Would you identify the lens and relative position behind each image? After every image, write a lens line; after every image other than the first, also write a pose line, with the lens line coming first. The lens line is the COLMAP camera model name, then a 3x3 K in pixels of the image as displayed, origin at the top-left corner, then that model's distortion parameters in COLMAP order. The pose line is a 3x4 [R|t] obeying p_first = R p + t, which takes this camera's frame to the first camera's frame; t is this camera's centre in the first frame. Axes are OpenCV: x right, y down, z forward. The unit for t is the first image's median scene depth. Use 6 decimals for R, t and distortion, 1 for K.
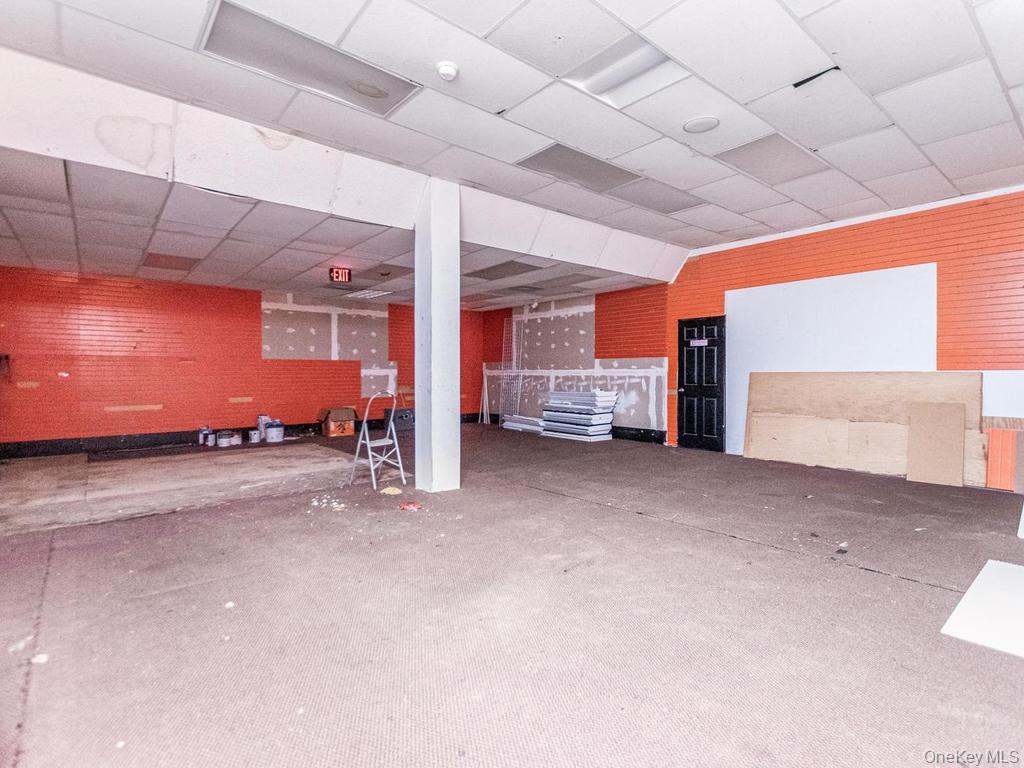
lens RADIAL K [[508.4, 0, 514.7], [0, 508.4, 383.0], [0, 0, 1]] dist [0.003864, 0.000046]
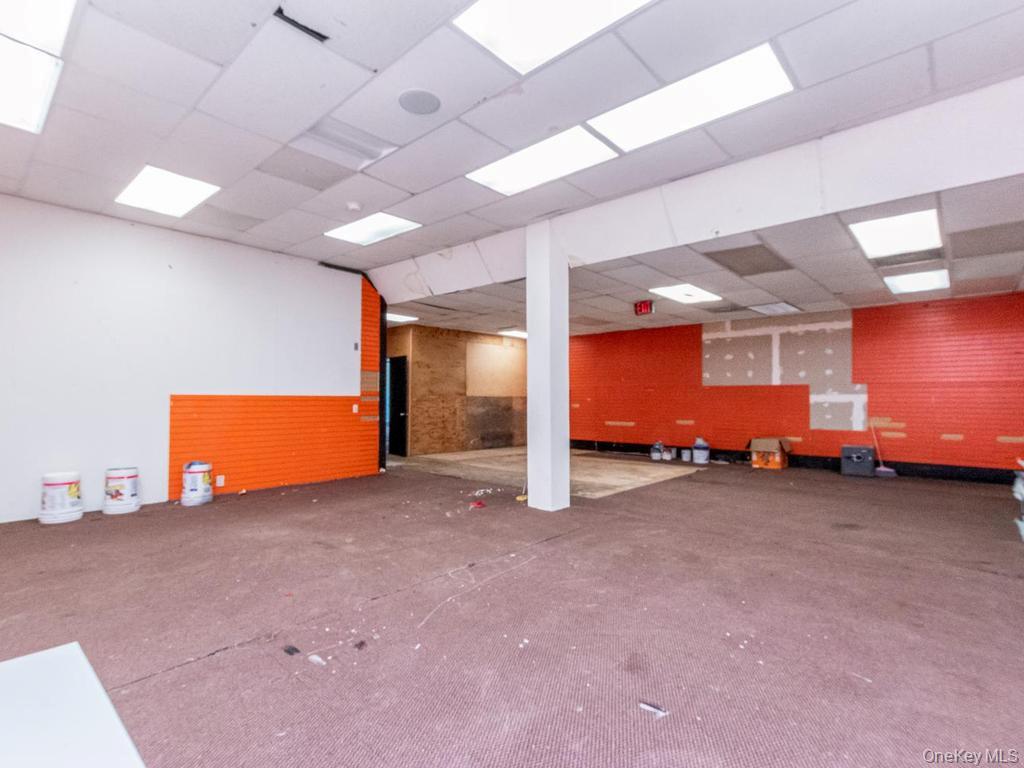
lens RADIAL K [[508.4, 0, 515.7], [0, 508.4, 389.1], [0, 0, 1]] dist [0.003864, 0.000046]
pose [[0.144661, -0.016325, -0.989347, 1.149208], [-0.023260, 0.999531, -0.019894, -0.020793], [0.989208, 0.025890, 0.144213, 0.987333]]
